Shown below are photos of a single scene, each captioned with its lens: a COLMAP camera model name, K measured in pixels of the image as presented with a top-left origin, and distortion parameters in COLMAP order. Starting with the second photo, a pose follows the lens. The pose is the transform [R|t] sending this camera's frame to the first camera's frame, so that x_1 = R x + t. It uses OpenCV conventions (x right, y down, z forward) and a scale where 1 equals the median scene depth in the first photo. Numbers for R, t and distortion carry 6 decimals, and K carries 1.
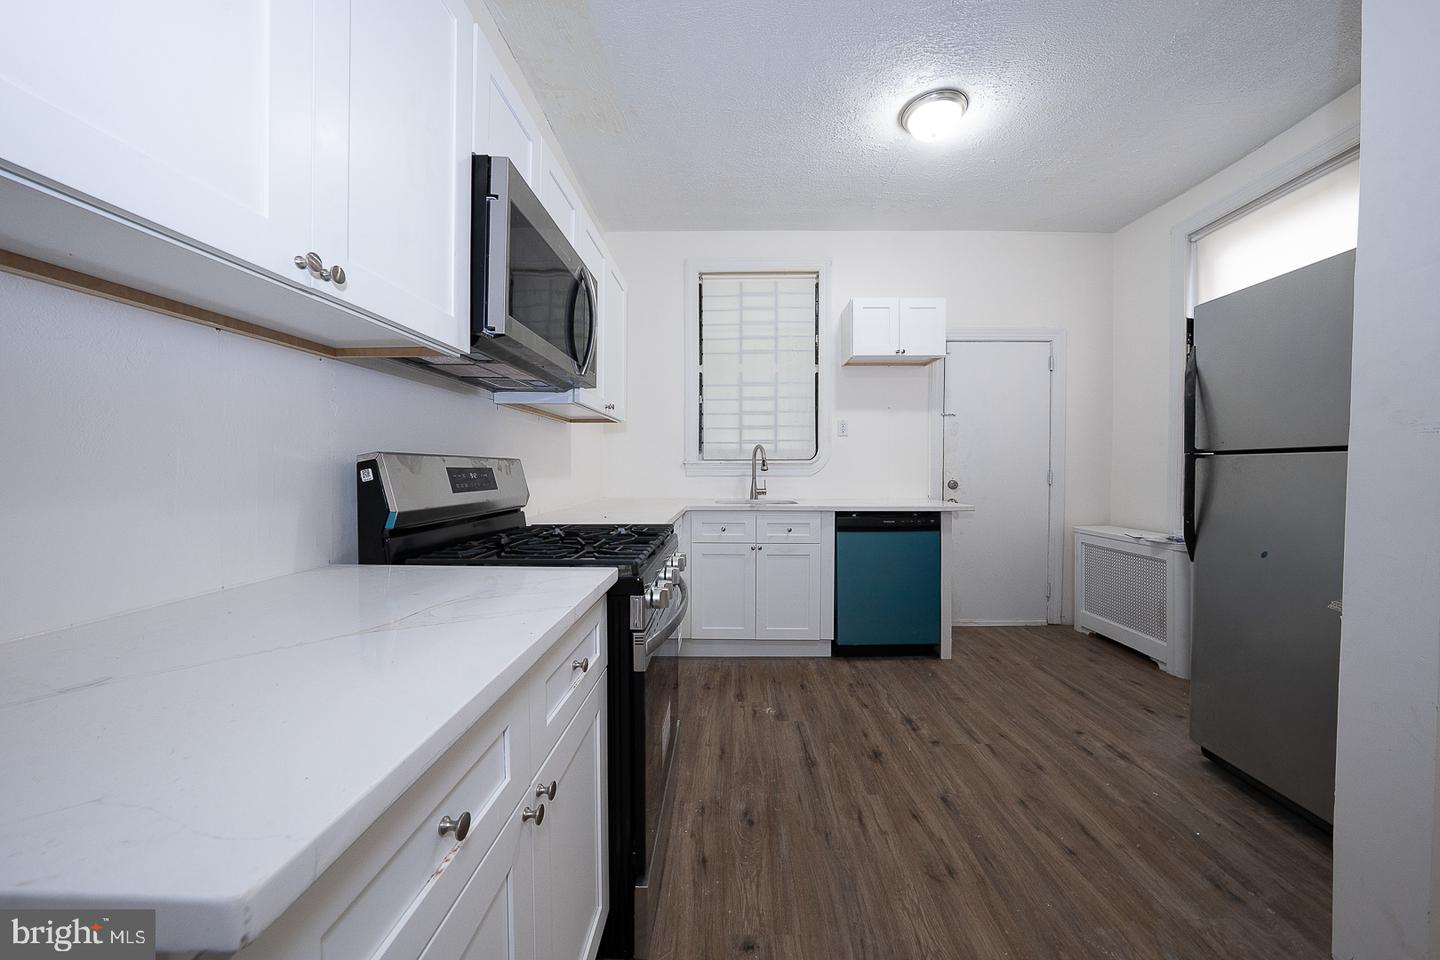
lens RADIAL K [[495.4, 0, 721.7], [0, 495.4, 474.8], [0, 0, 1]] dist [-0.030039, 0.006952]
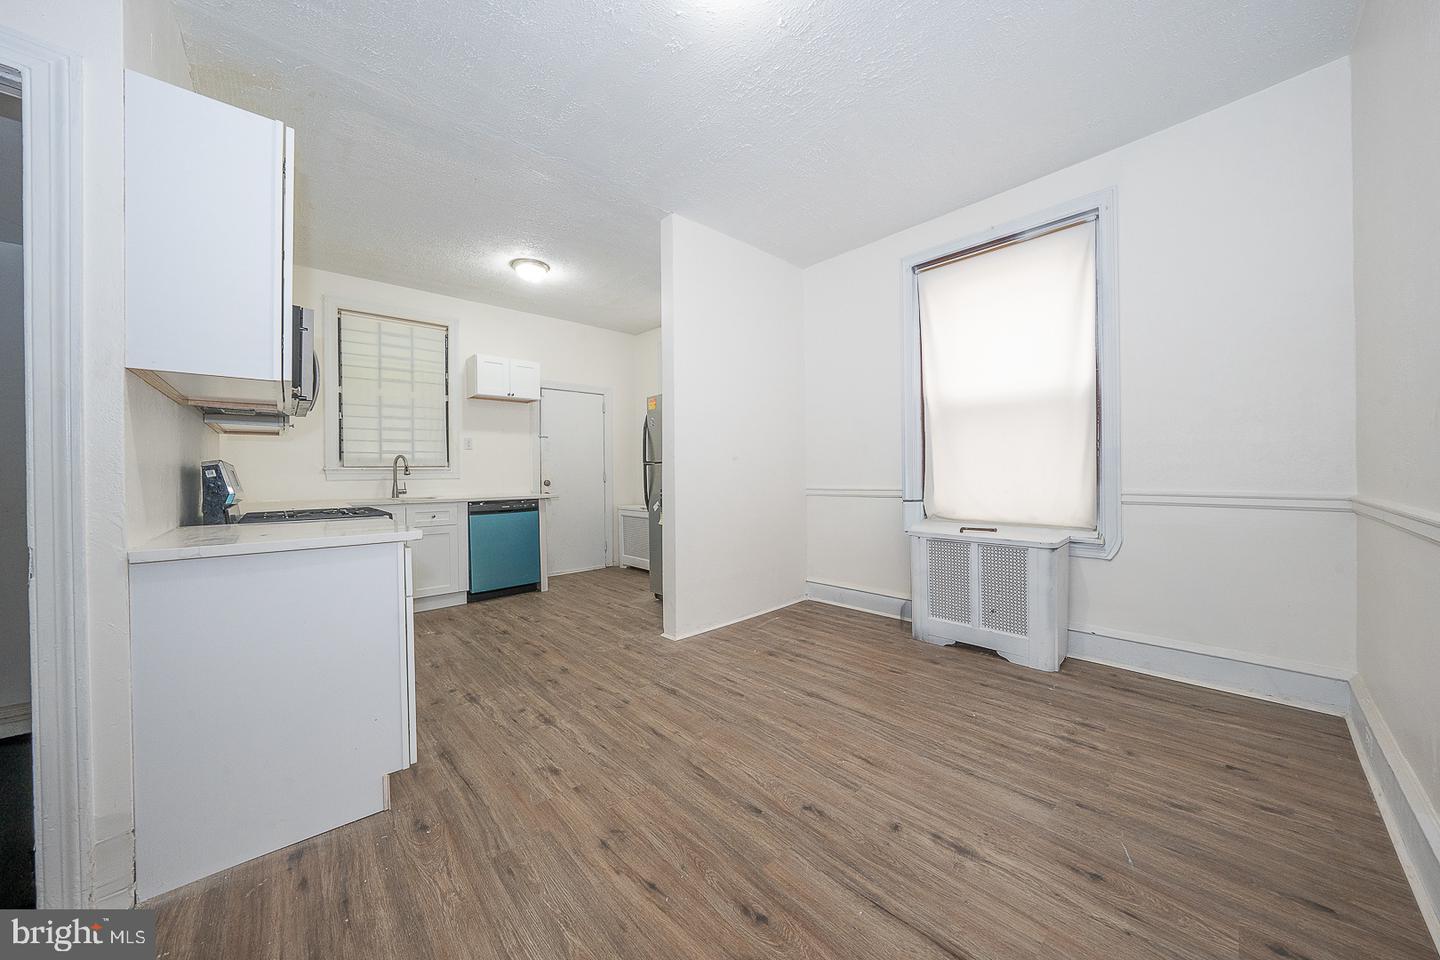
lens RADIAL K [[495.4, 0, 721.7], [0, 495.4, 474.8], [0, 0, 1]] dist [-0.030039, 0.006952]
pose [[0.724813, -0.011517, 0.688849, -0.191846], [0.022976, 0.999708, -0.007461, 0.019513], [-0.688562, 0.021235, 0.724867, -0.484216]]
